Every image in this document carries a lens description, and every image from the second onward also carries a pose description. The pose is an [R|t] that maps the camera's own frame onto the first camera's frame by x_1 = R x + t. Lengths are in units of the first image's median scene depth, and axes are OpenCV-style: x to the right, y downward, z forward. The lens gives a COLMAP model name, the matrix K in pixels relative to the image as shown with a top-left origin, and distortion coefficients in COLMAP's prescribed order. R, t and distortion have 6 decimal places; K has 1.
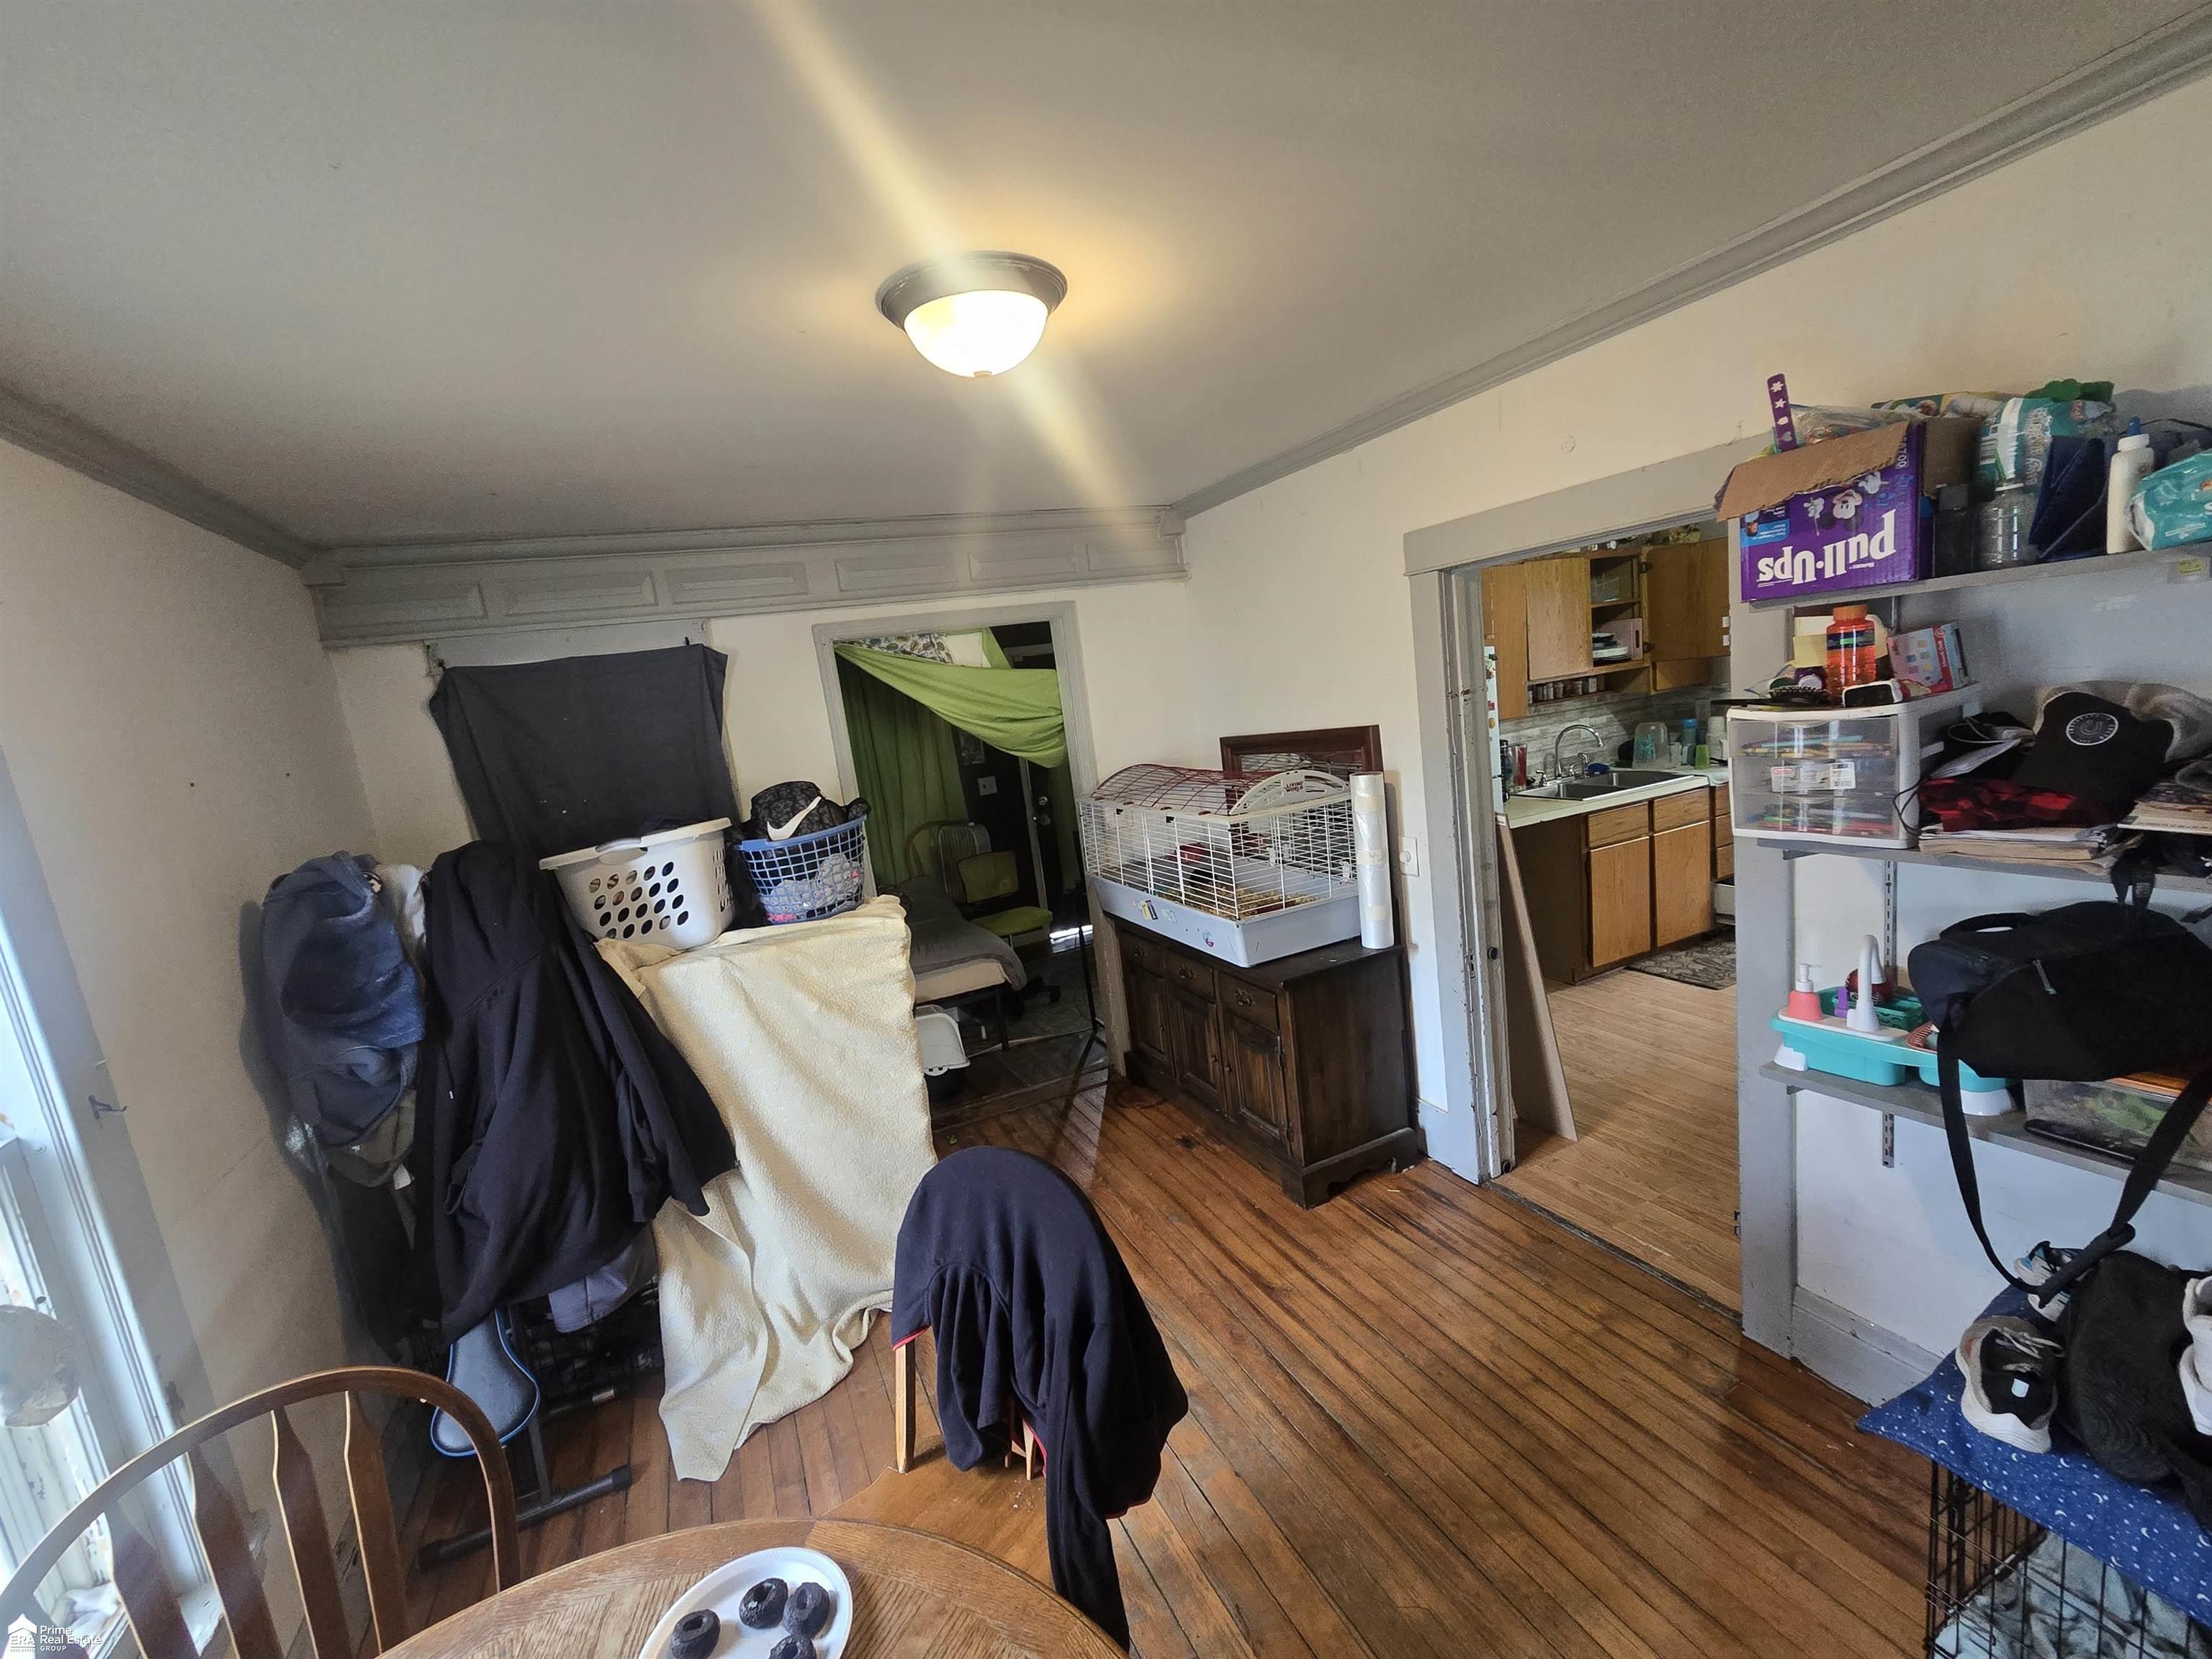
lens RADIAL K [[933.8, 0, 1094.6], [0, 933.8, 842.0], [0, 0, 1]] dist [-0.000196, -0.000052]
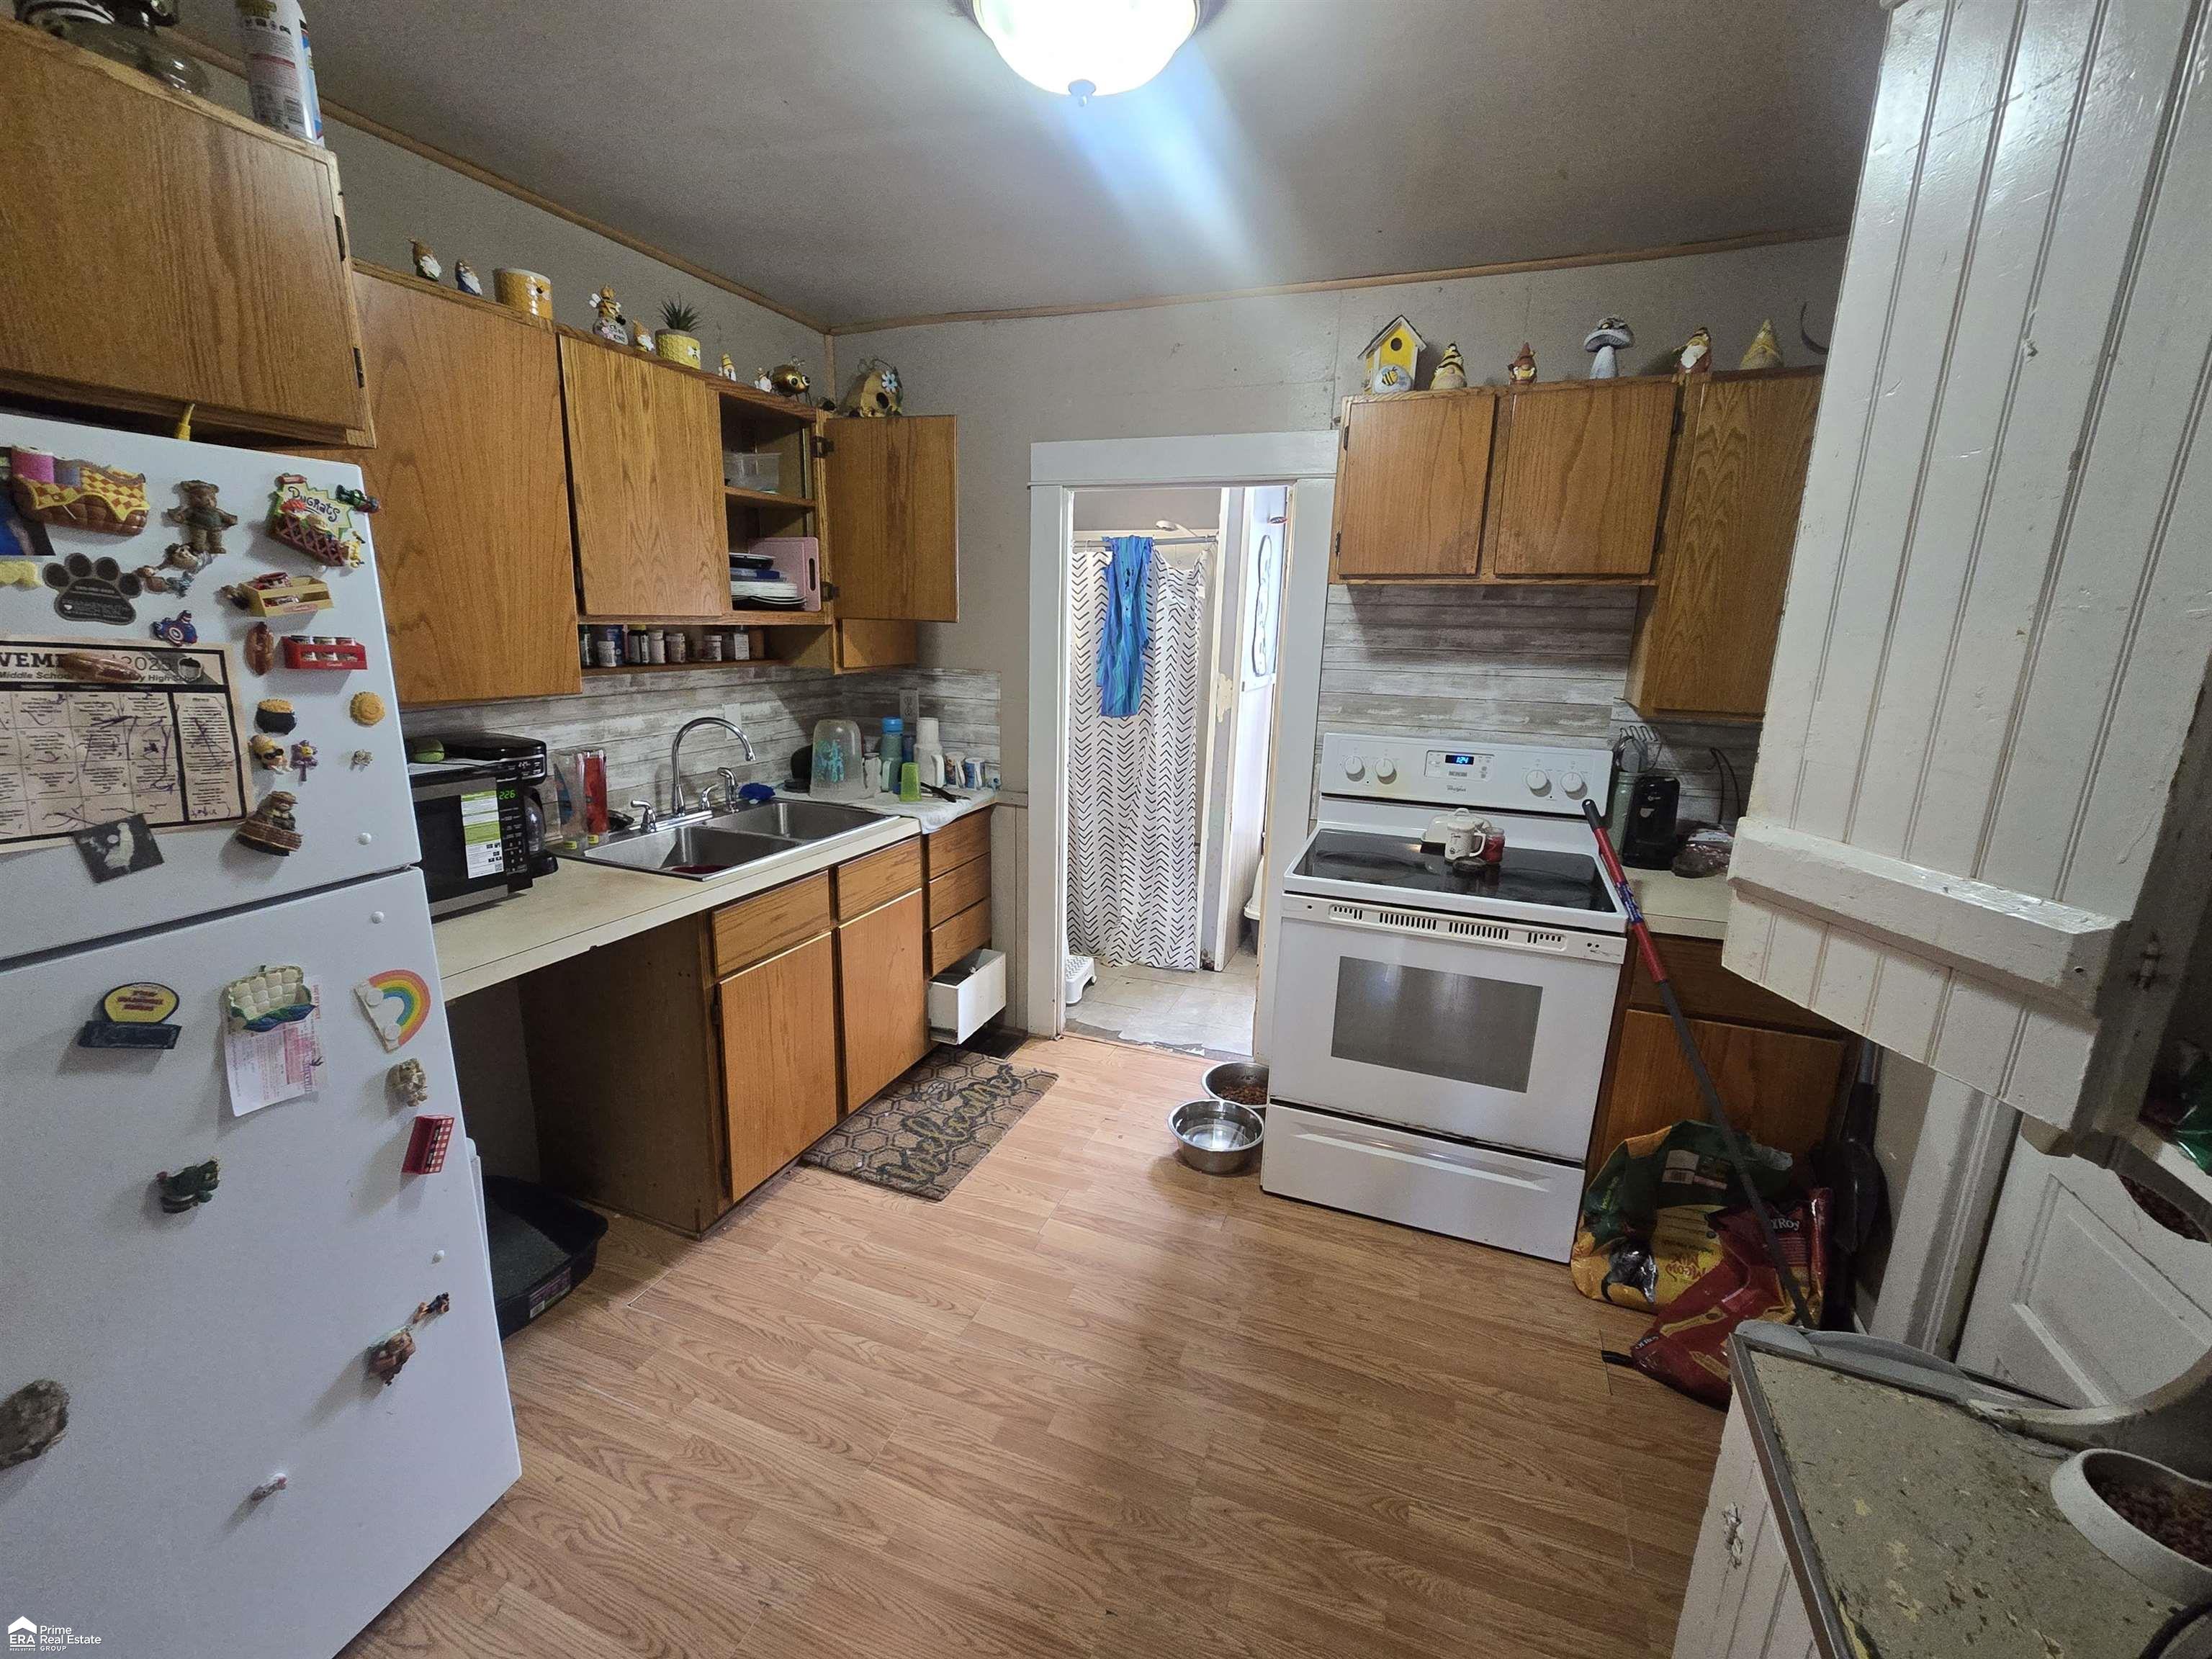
lens RADIAL K [[933.8, 0, 1094.6], [0, 933.8, 842.0], [0, 0, 1]] dist [-0.000196, -0.000052]
pose [[0.707391, -0.025391, 0.706366, 0.298210], [0.002703, 0.999444, 0.033219, -0.072031], [-0.706817, -0.021590, 0.707067, 0.473901]]
